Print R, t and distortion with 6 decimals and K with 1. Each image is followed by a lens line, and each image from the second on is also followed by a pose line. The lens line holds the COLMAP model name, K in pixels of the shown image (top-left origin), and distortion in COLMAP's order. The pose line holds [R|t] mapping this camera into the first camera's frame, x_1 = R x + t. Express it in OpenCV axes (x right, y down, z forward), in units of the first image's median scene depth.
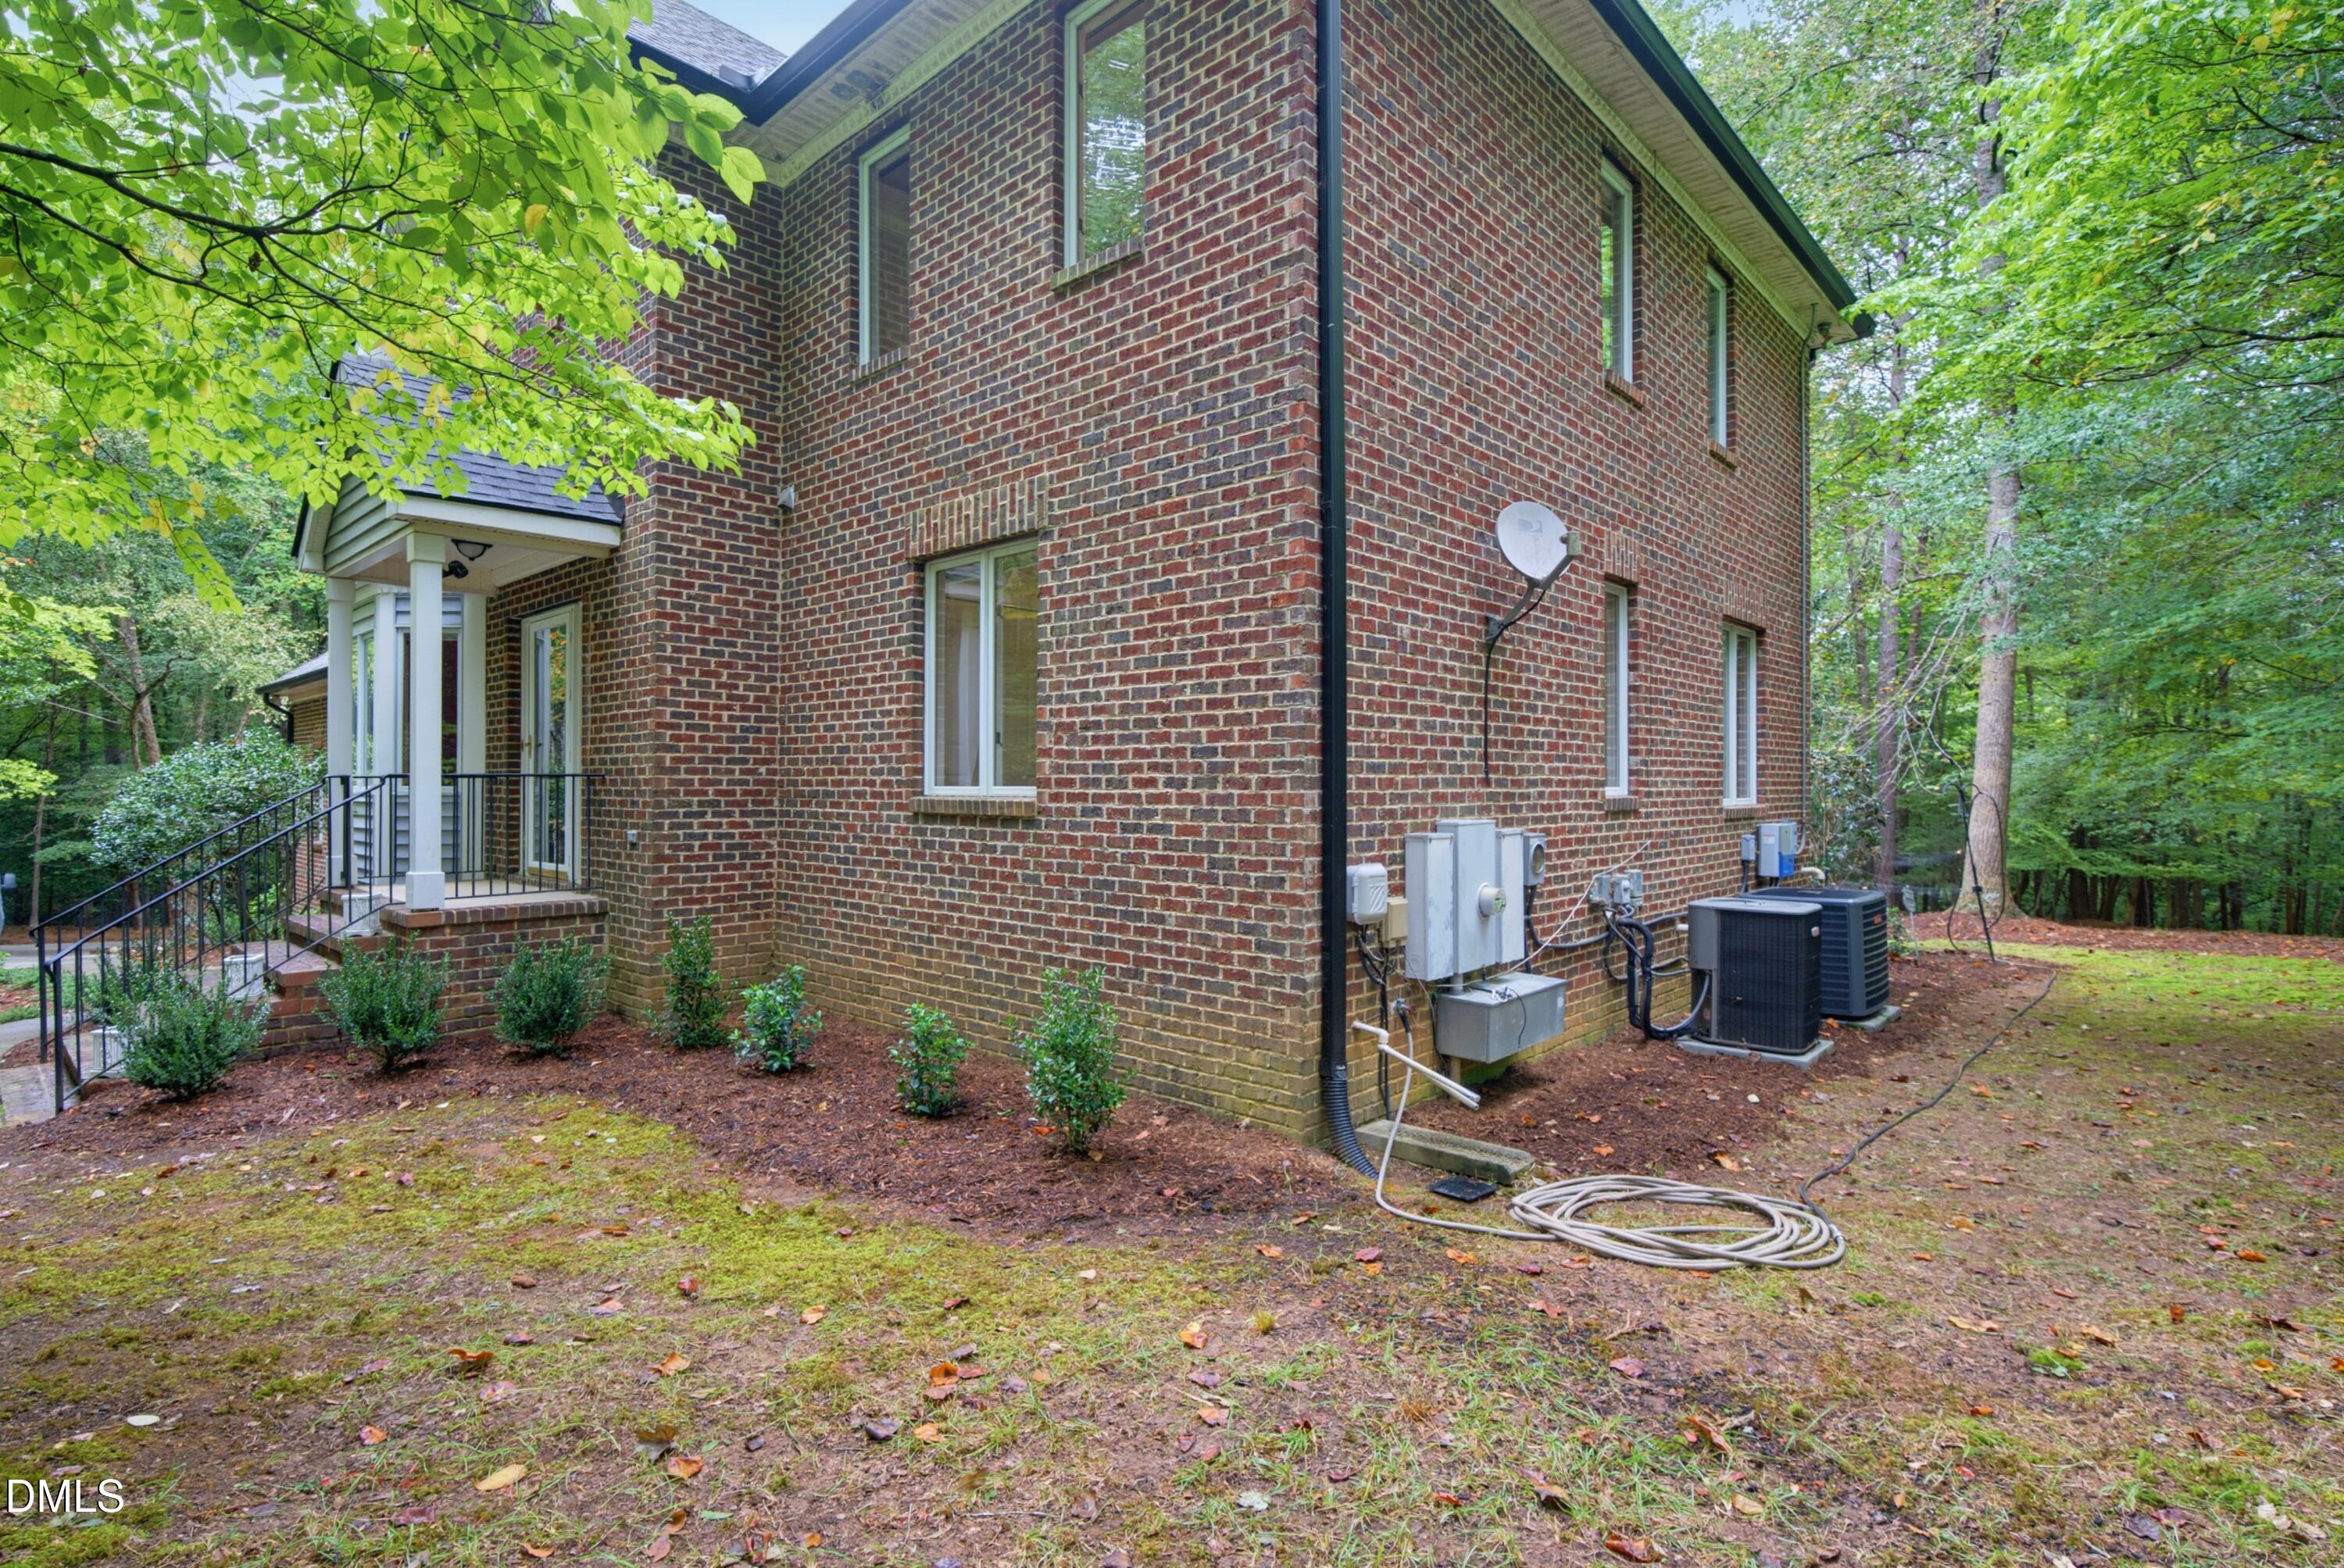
lens RADIAL K [[1138.9, 0, 1172.0], [0, 1138.9, 784.0], [0, 0, 1]] dist [0.000064, 0.000073]
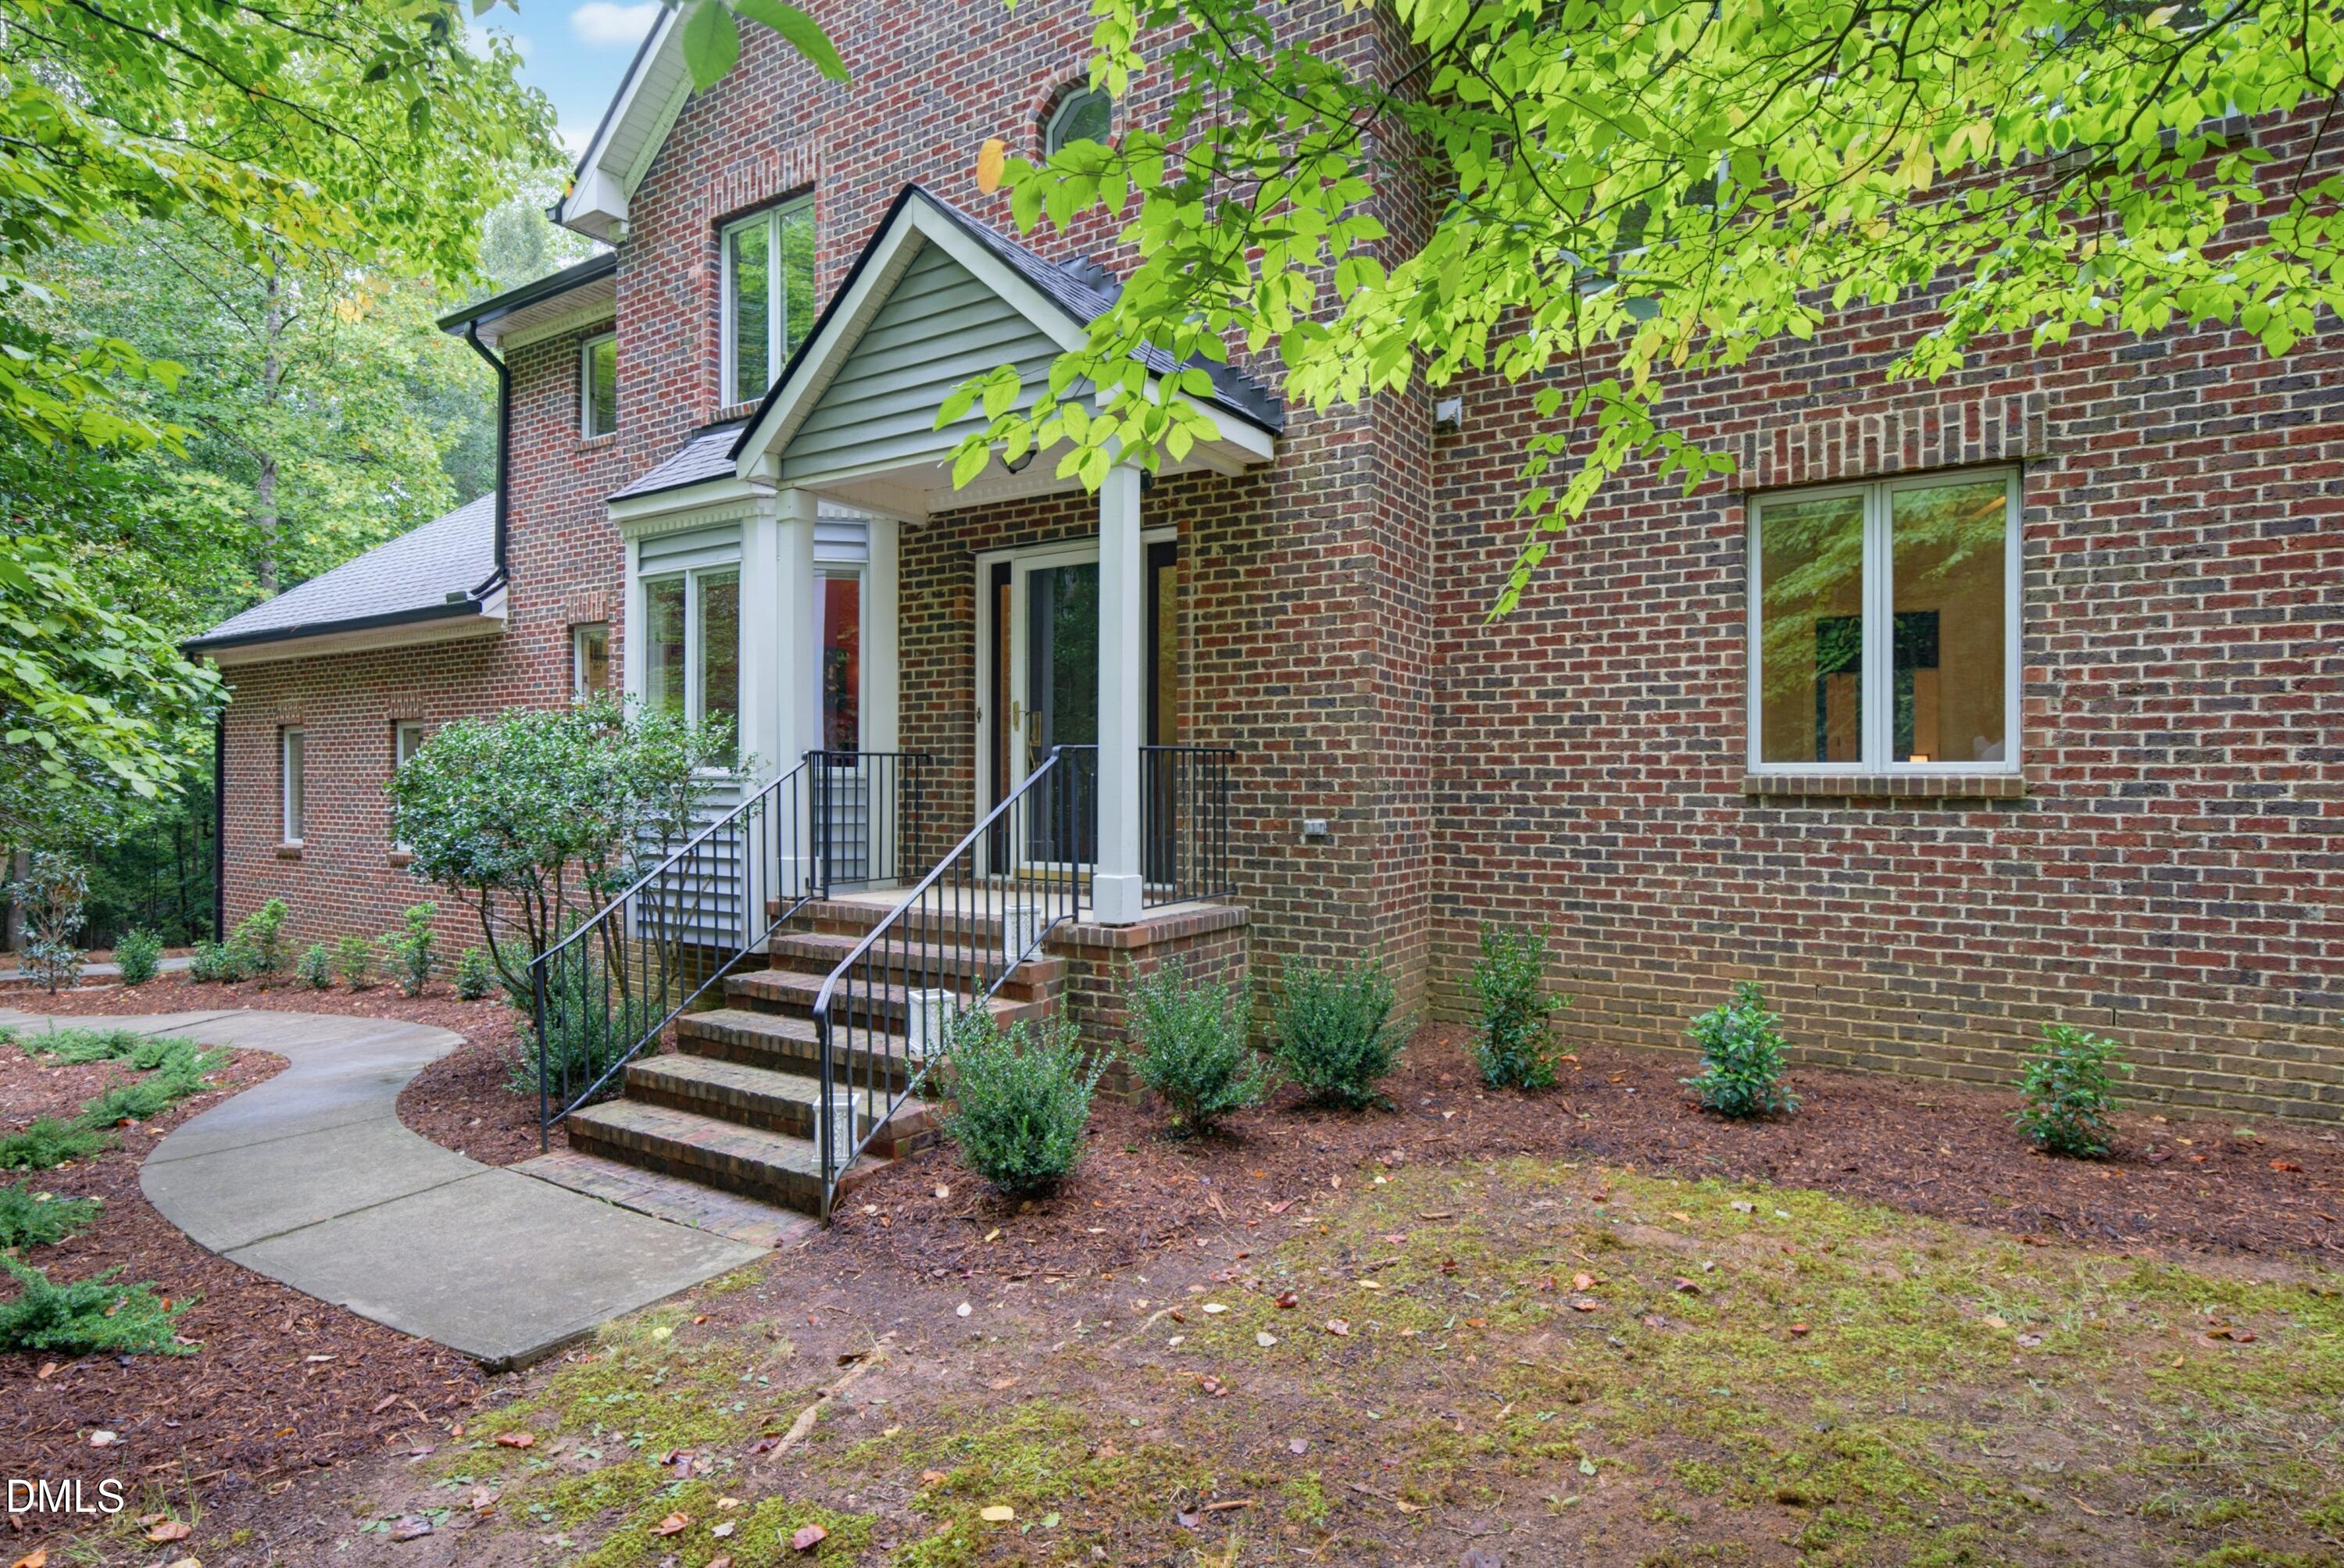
lens RADIAL K [[1198.1, 0, 1171.6], [0, 1198.1, 795.8], [0, 0, 1]] dist [-0.012548, -0.000008]
pose [[0.982517, 0.000105, 0.186174, -0.833767], [-0.002130, 0.999941, 0.010673, 0.018354], [-0.186162, -0.010883, 0.982459, 0.228022]]
